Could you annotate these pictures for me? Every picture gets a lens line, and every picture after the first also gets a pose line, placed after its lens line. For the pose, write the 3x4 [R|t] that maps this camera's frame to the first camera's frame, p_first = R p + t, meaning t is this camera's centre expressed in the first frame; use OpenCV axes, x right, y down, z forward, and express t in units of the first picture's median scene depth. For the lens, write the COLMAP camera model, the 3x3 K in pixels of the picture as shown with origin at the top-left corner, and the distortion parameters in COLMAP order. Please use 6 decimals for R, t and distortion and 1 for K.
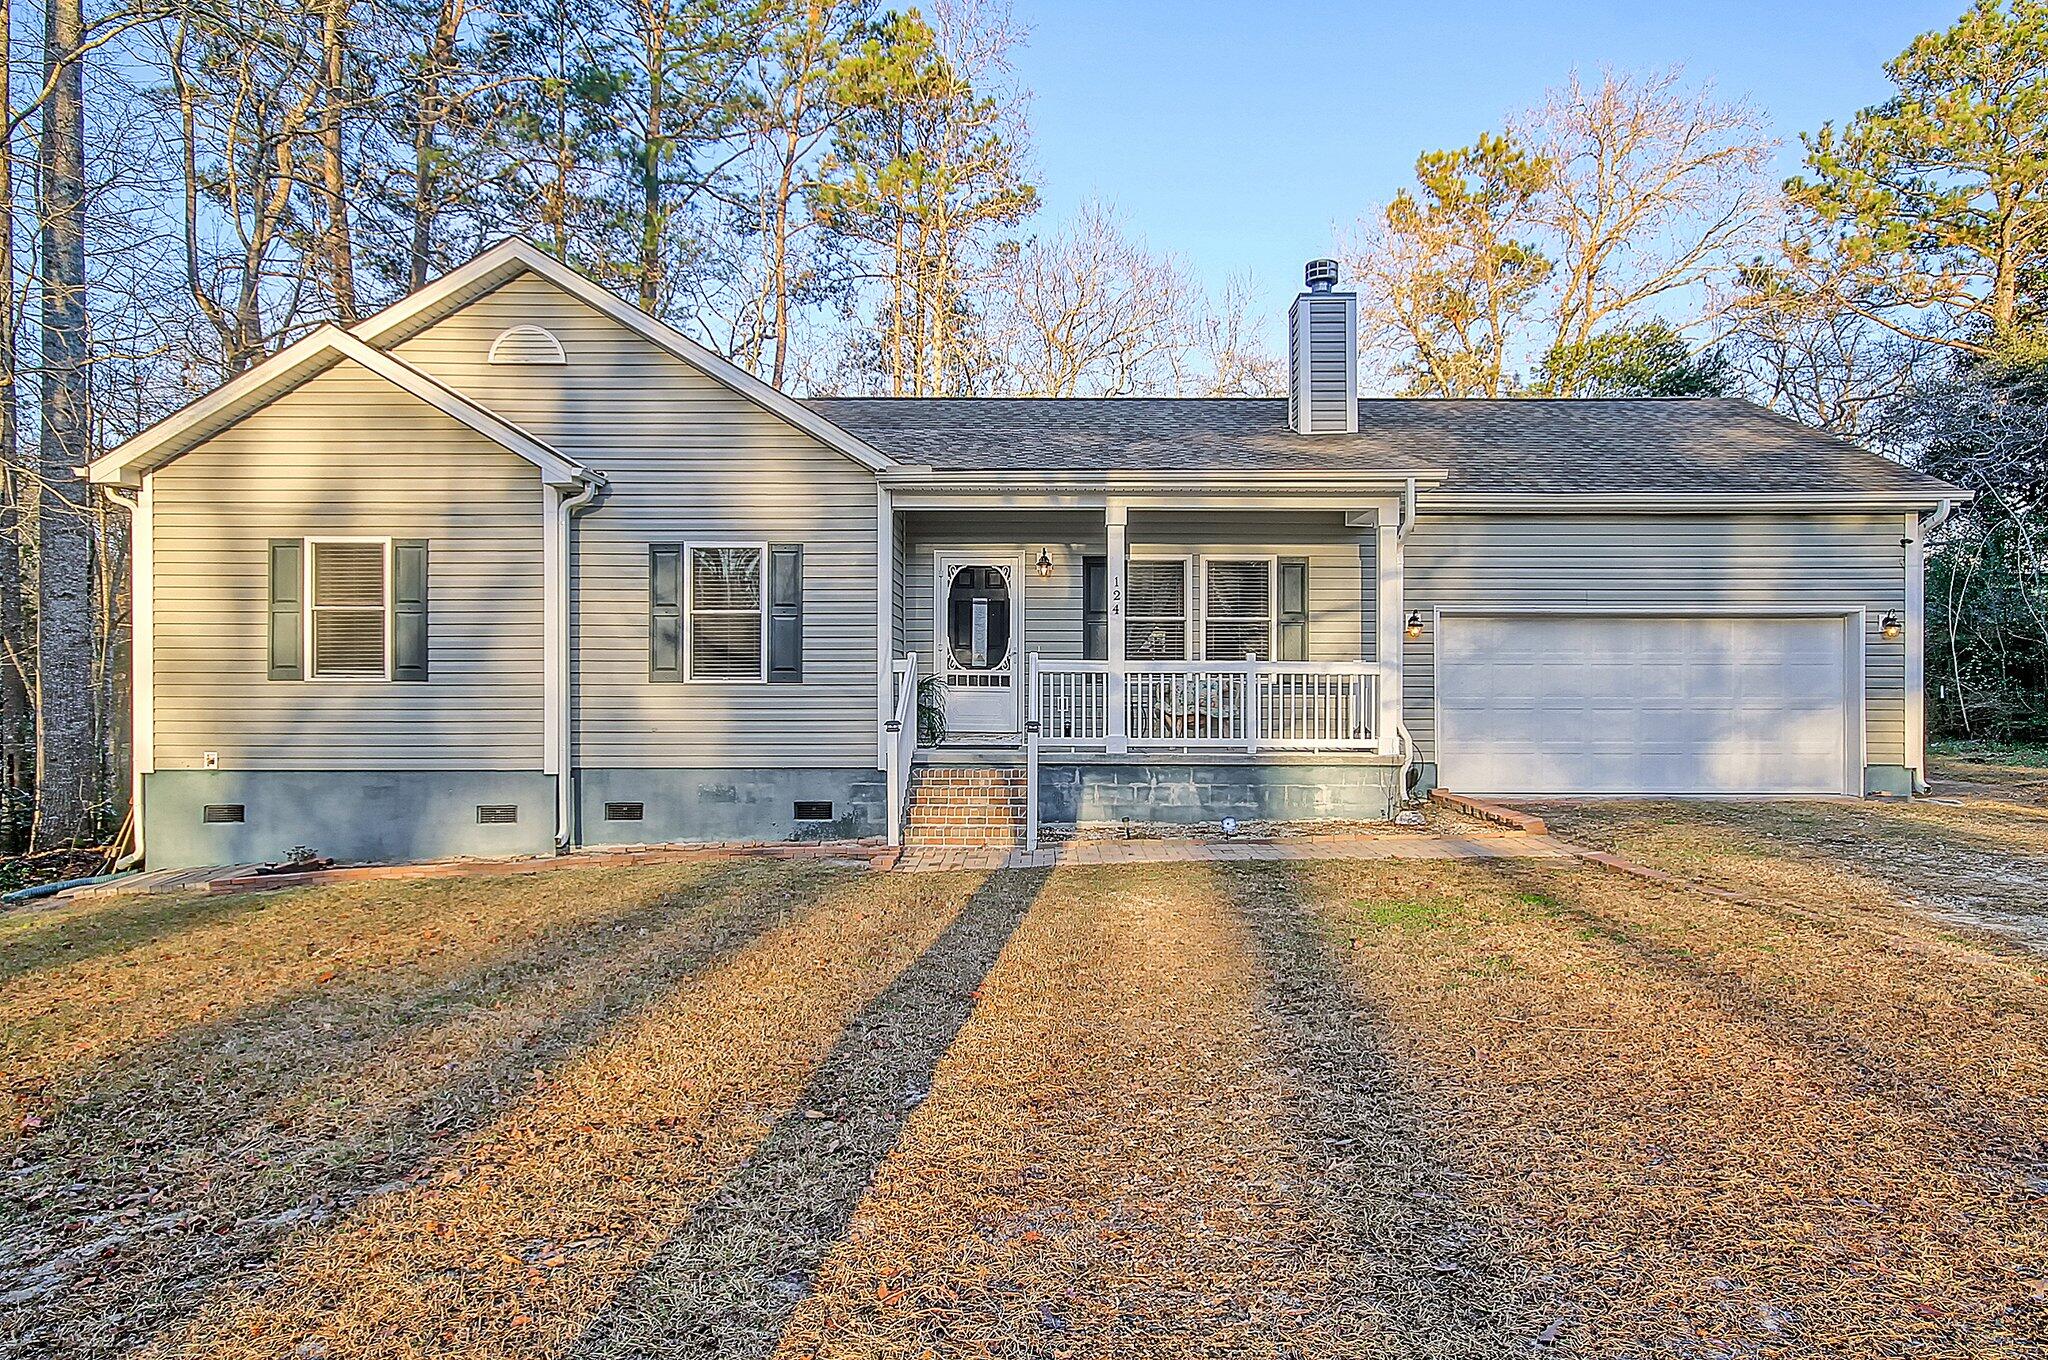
lens RADIAL K [[1156.5, 0, 1022.3], [0, 1156.5, 665.8], [0, 0, 1]] dist [0.000082, 0.009255]
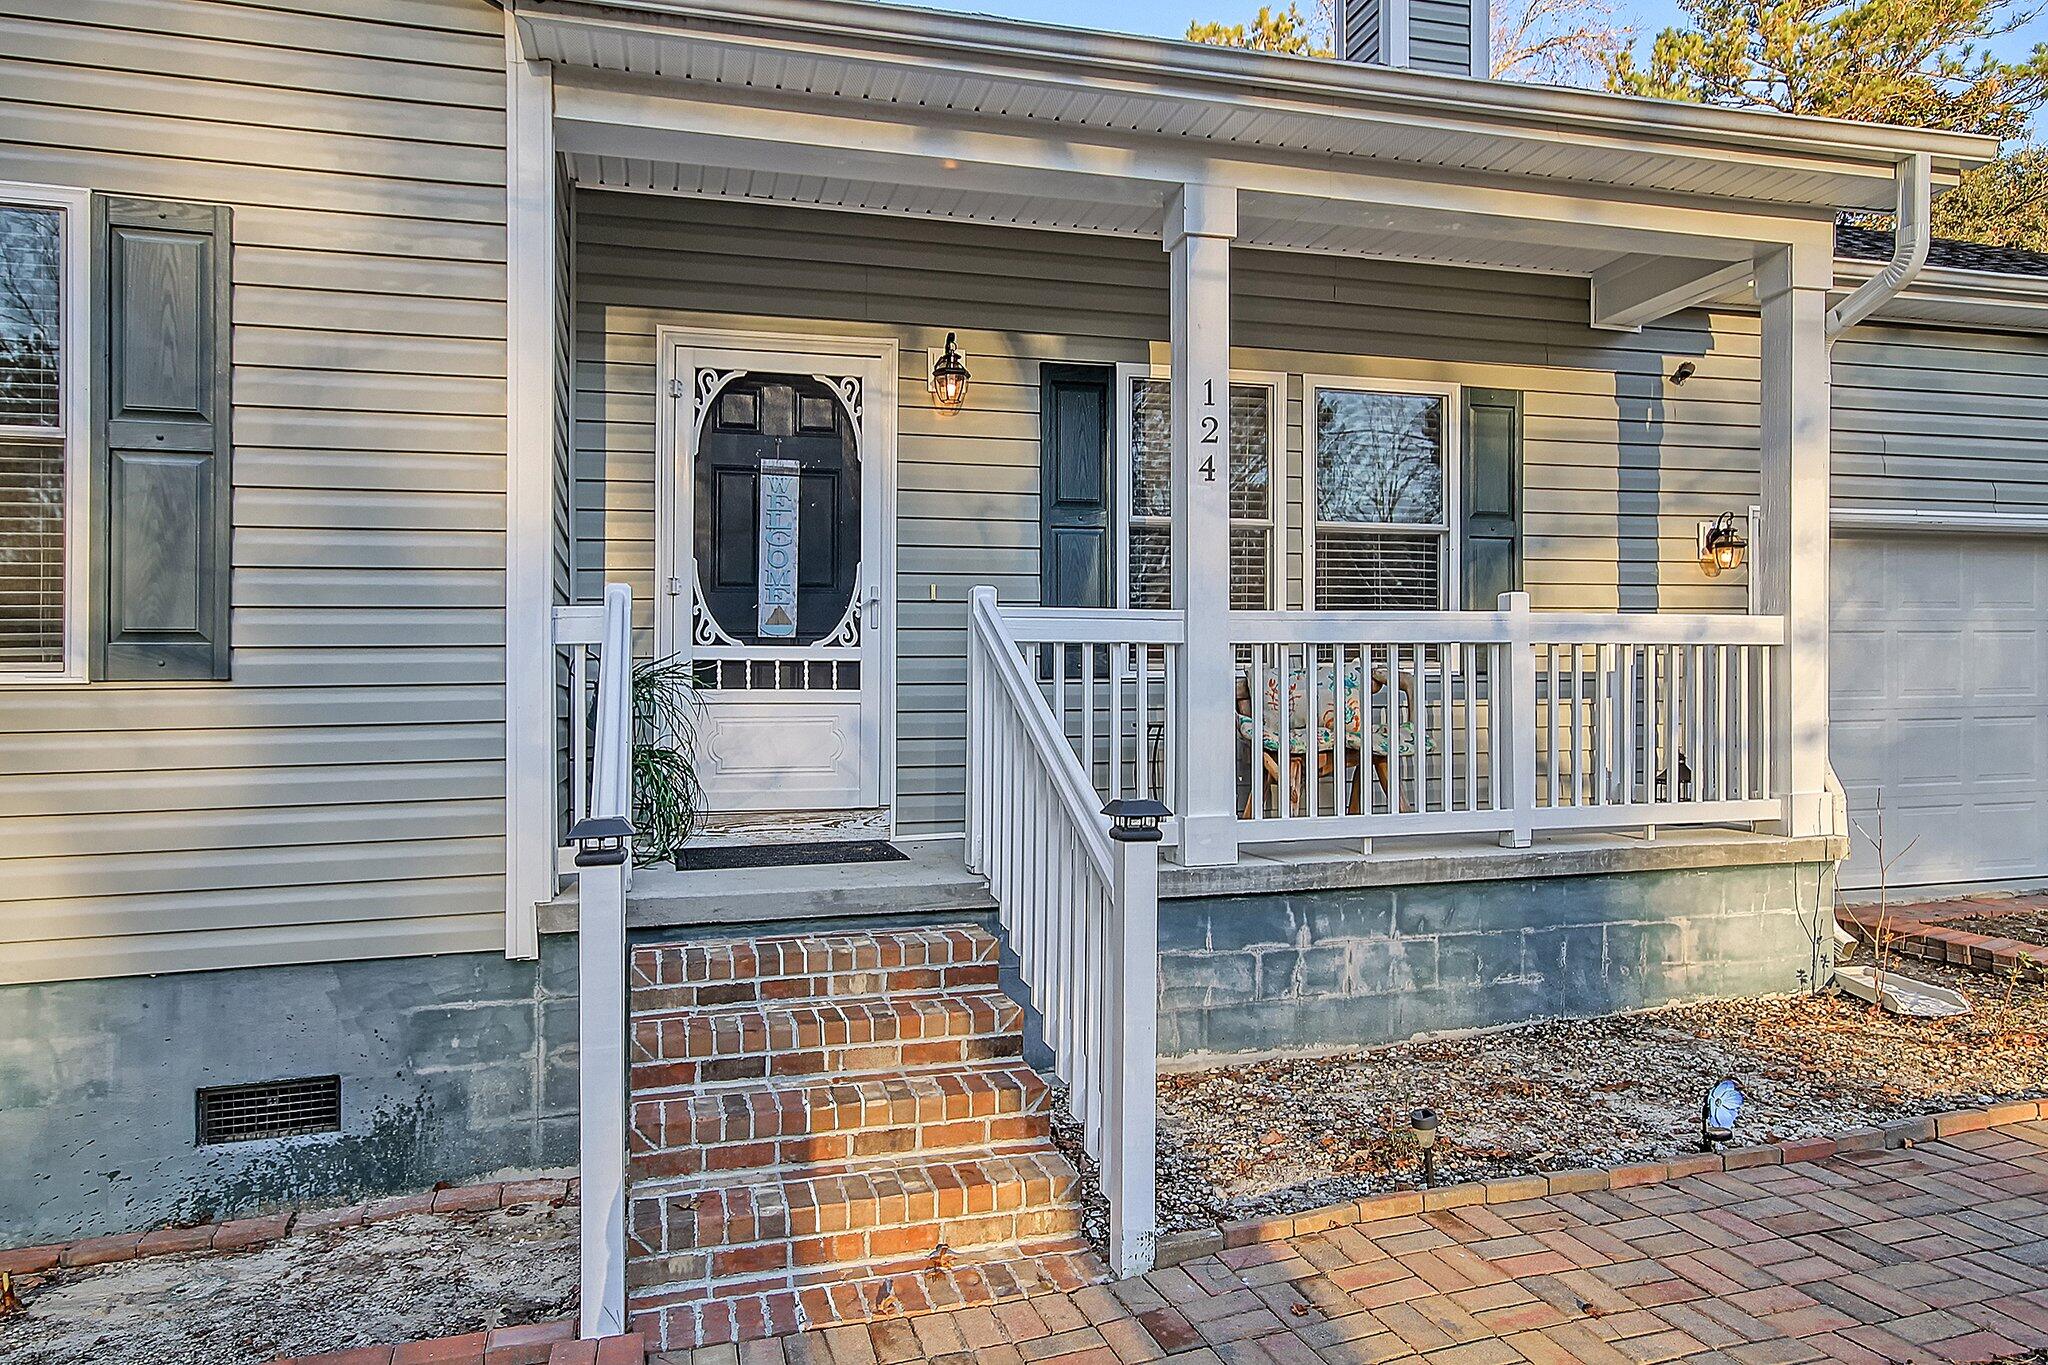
lens RADIAL K [[1328.5, 0, 1030.7], [0, 1328.5, 643.7], [0, 0, 1]] dist [0.023718, 0.003191]
pose [[0.957753, -0.003255, 0.287573, -0.091751], [0.011349, 0.999585, -0.026483, 0.016656], [-0.287368, 0.028628, 0.957392, 0.607560]]
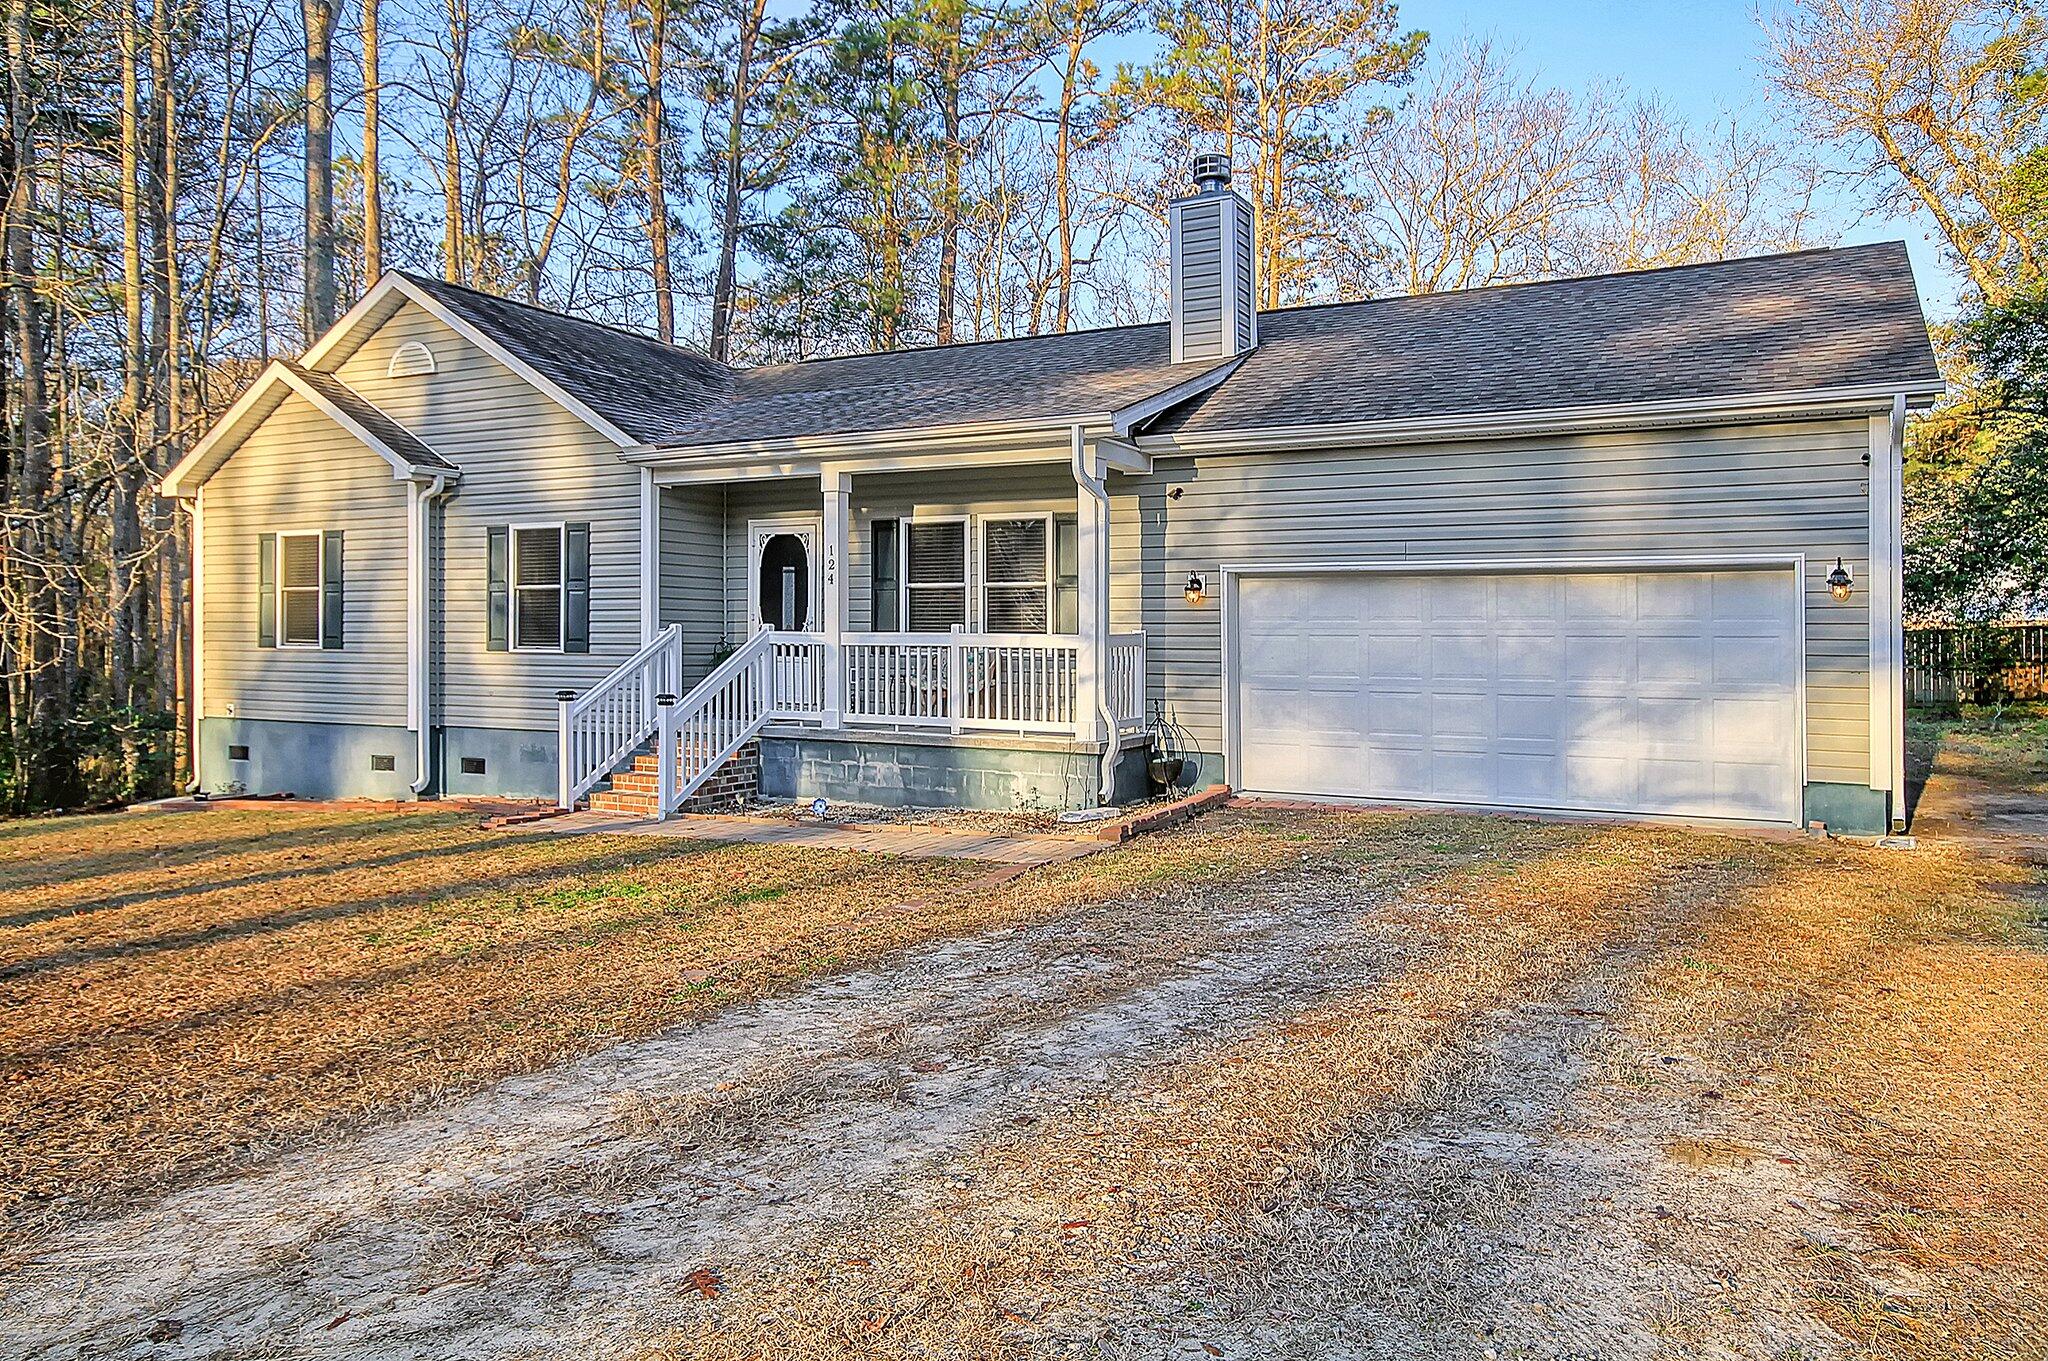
lens RADIAL K [[1377.4, 0, 1049.6], [0, 1377.4, 612.2], [0, 0, 1]] dist [0.001289, 0.000683]
pose [[0.889757, -0.004930, -0.456408, 0.758568], [0.003749, 0.999987, -0.003492, -0.016275], [0.456419, 0.001396, 0.889764, 0.064708]]
